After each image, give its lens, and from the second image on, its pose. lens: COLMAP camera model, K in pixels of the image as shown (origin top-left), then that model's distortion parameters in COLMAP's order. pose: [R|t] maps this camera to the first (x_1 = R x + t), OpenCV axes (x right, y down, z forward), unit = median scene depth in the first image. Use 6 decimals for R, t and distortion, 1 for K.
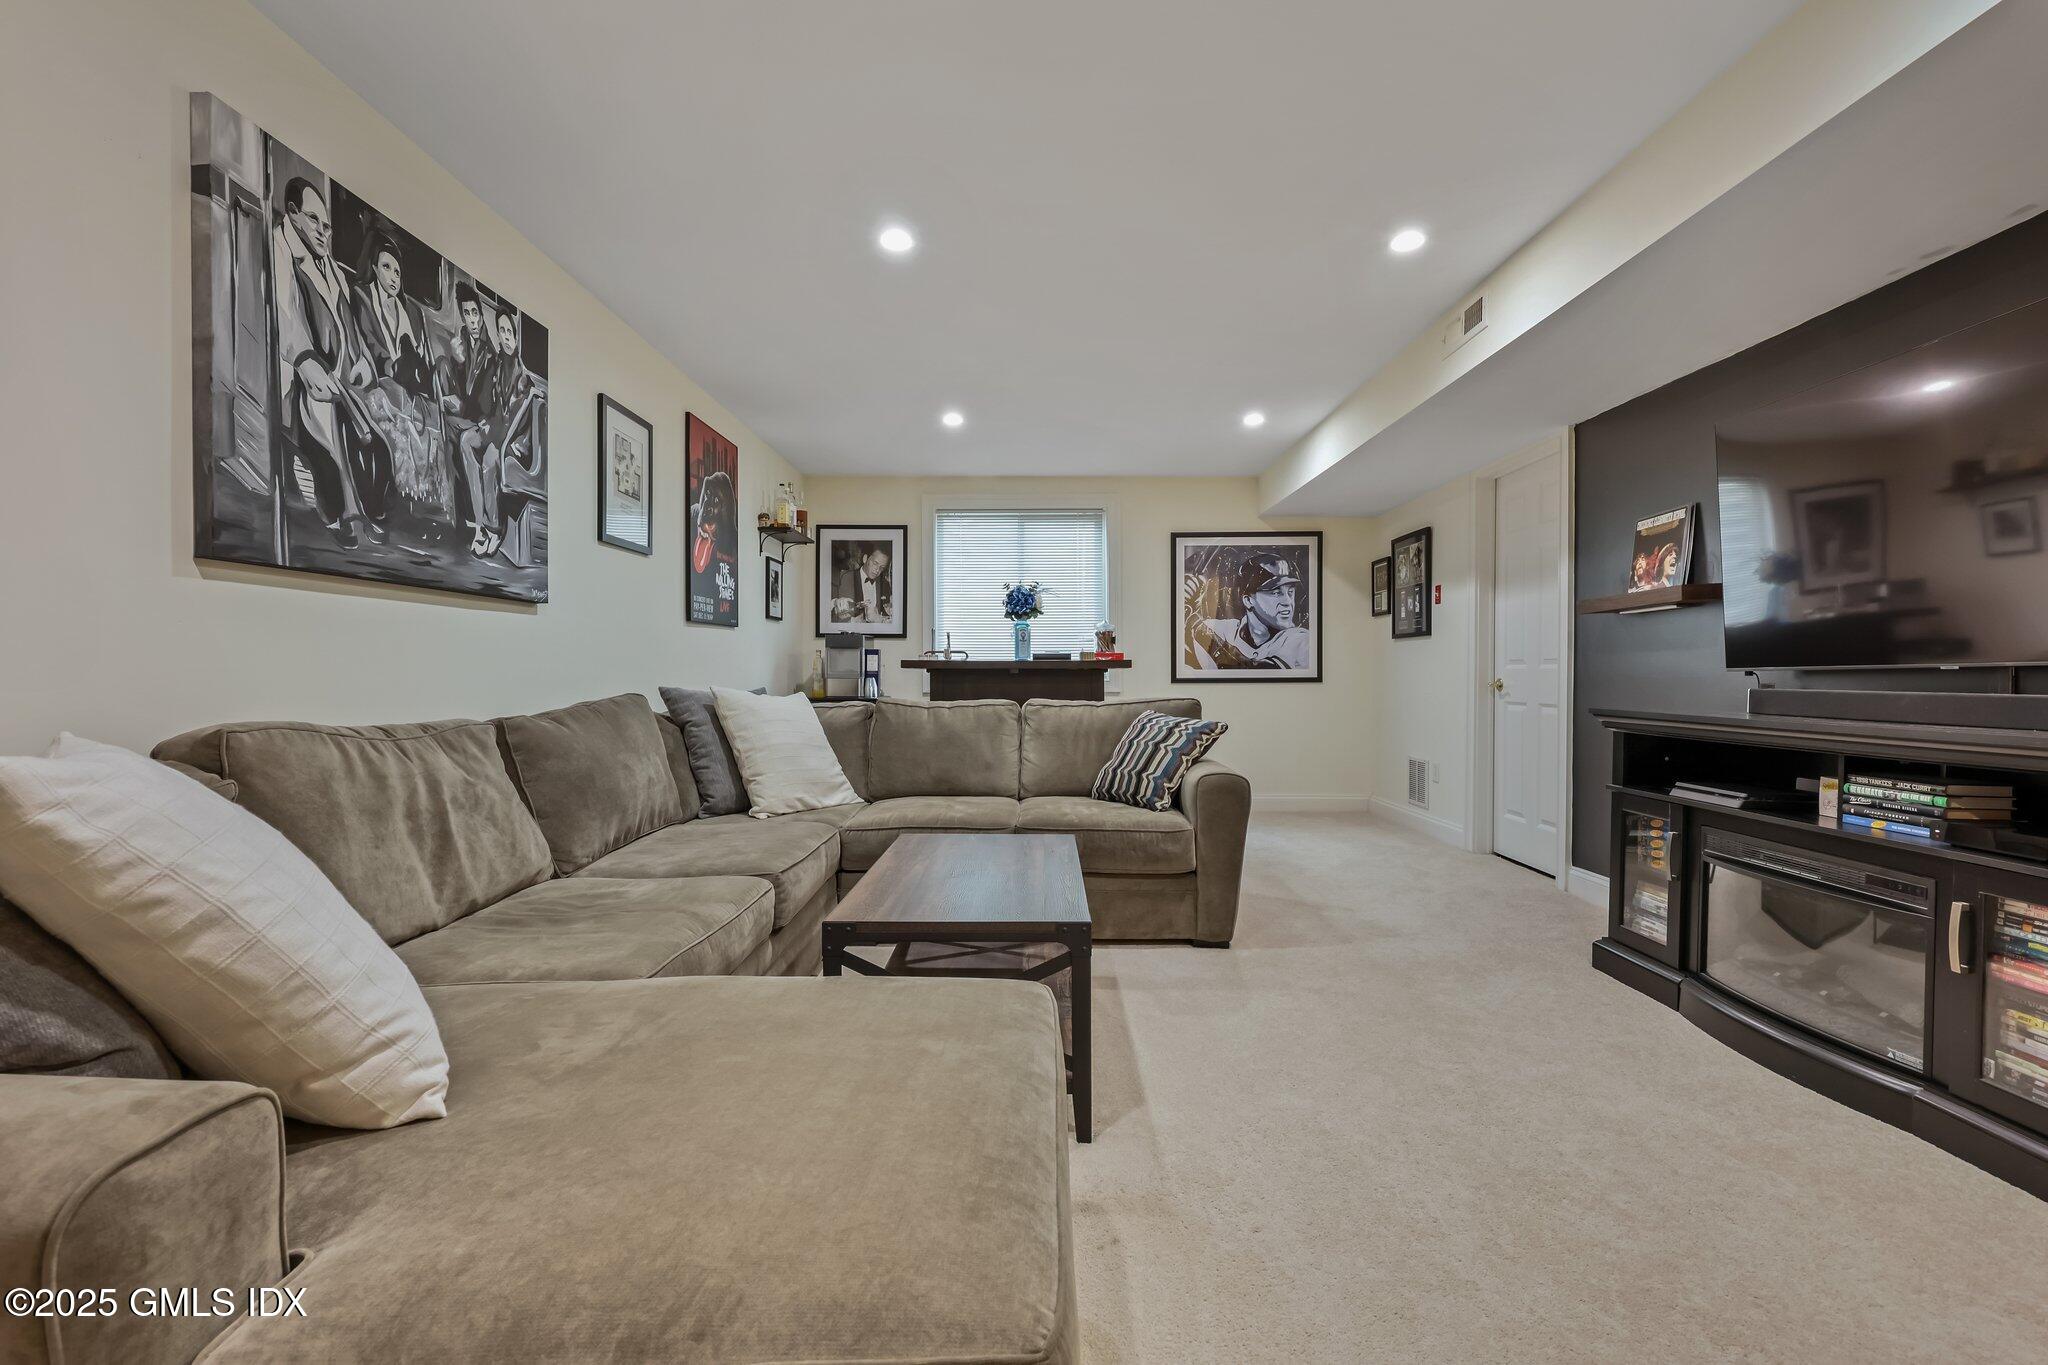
lens RADIAL K [[909.1, 0, 1025.1], [0, 909.1, 683.4], [0, 0, 1]] dist [0.000699, -0.000466]
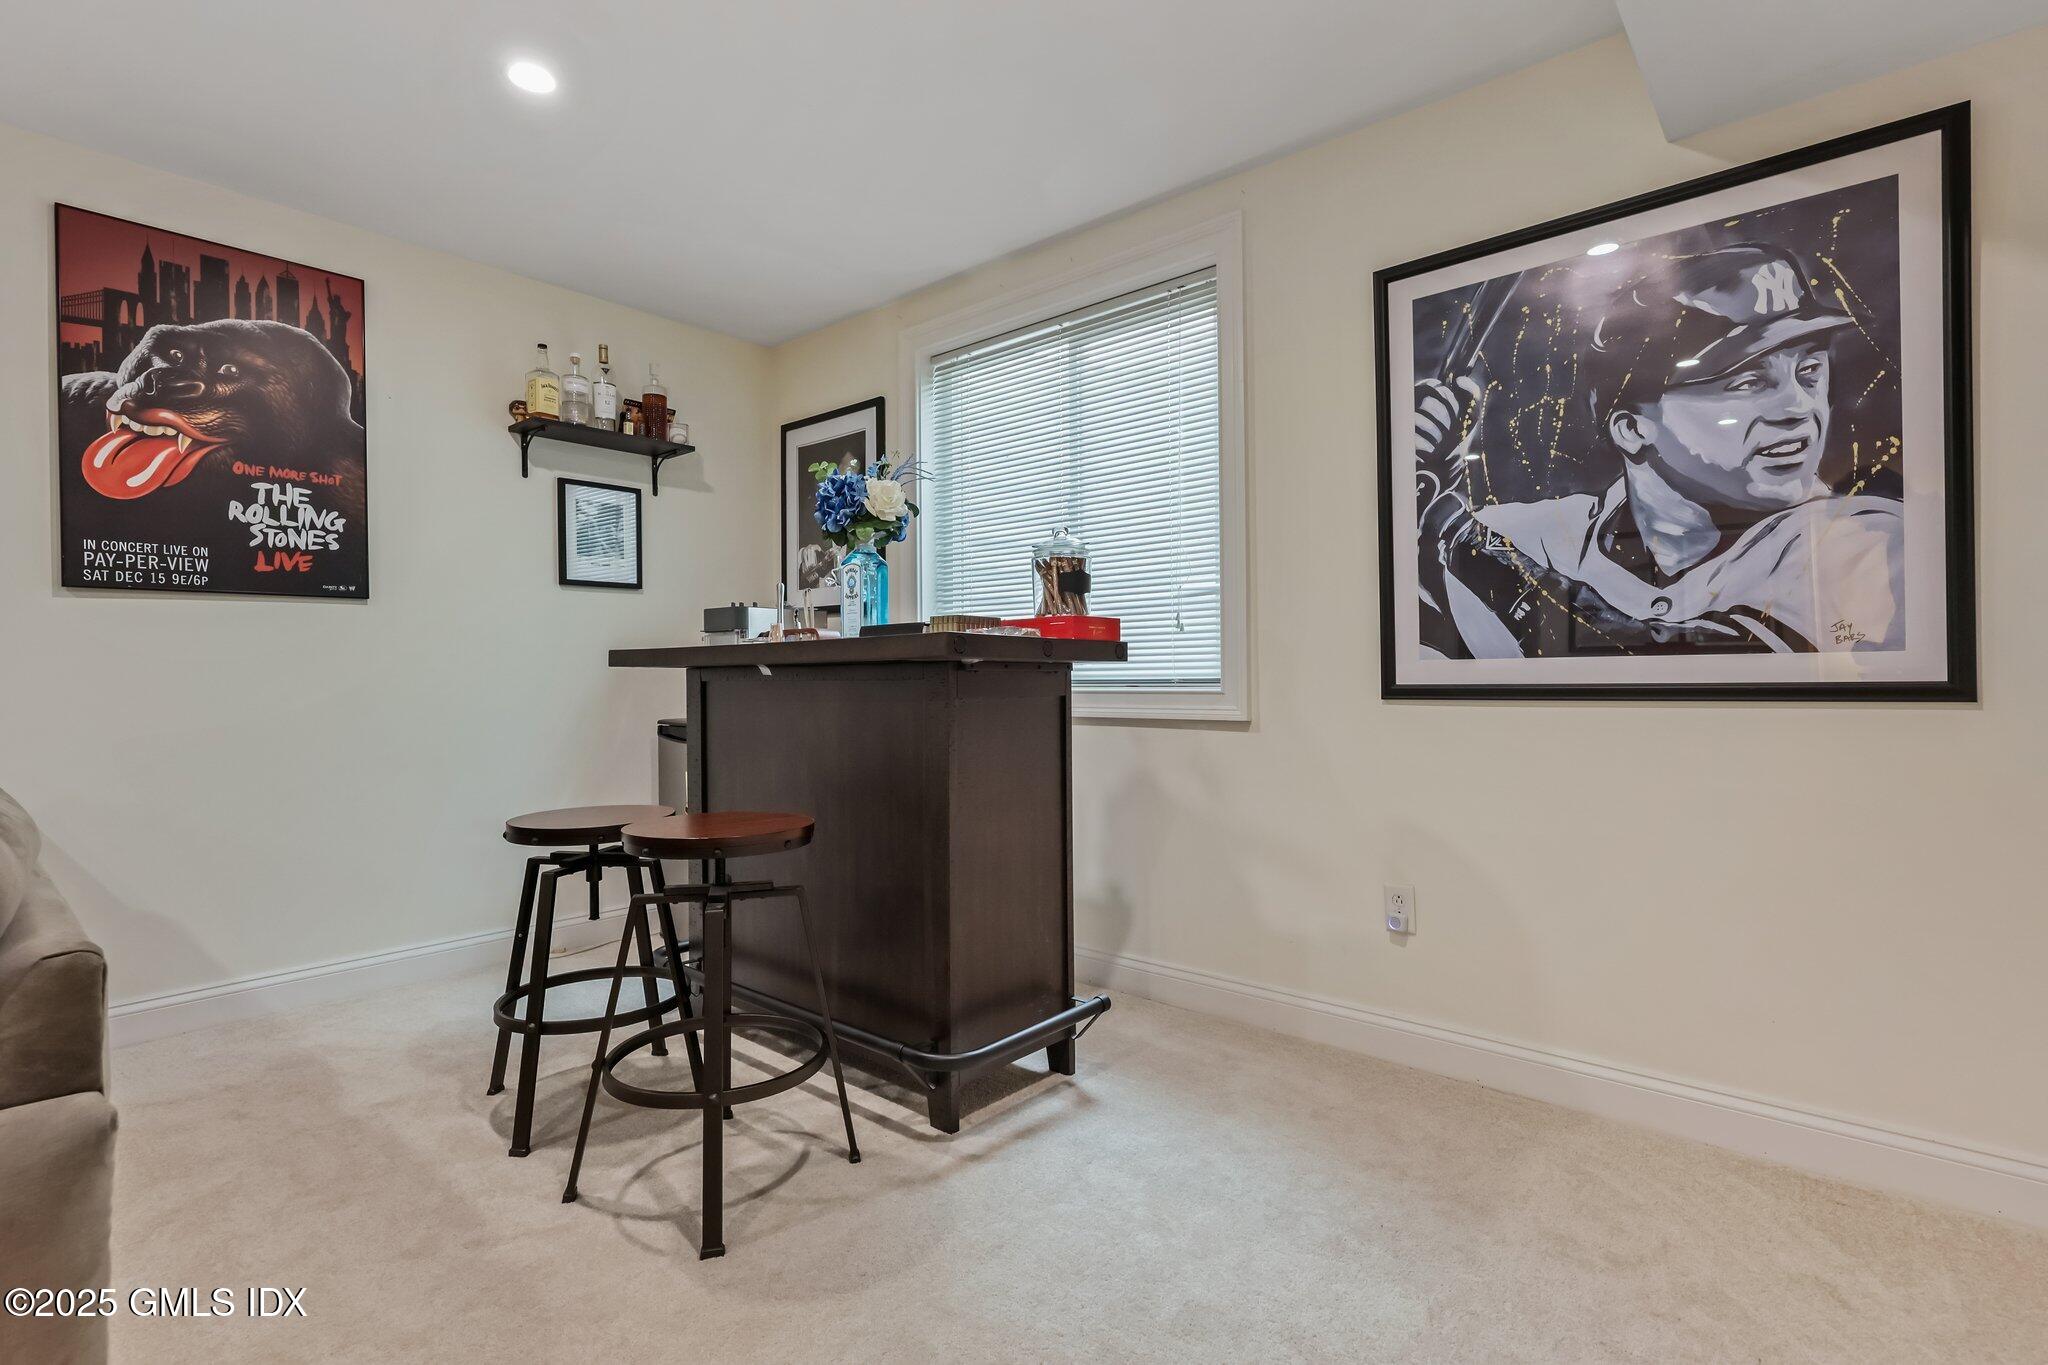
lens RADIAL K [[971.5, 0, 1022.1], [0, 971.5, 686.1], [0, 0, 1]] dist [-0.003297, 0.000292]
pose [[0.763852, 0.000132, -0.645392, 0.298597], [-0.000454, 1.000000, -0.000334, -0.005210], [0.645392, 0.000548, 0.763852, 0.623357]]
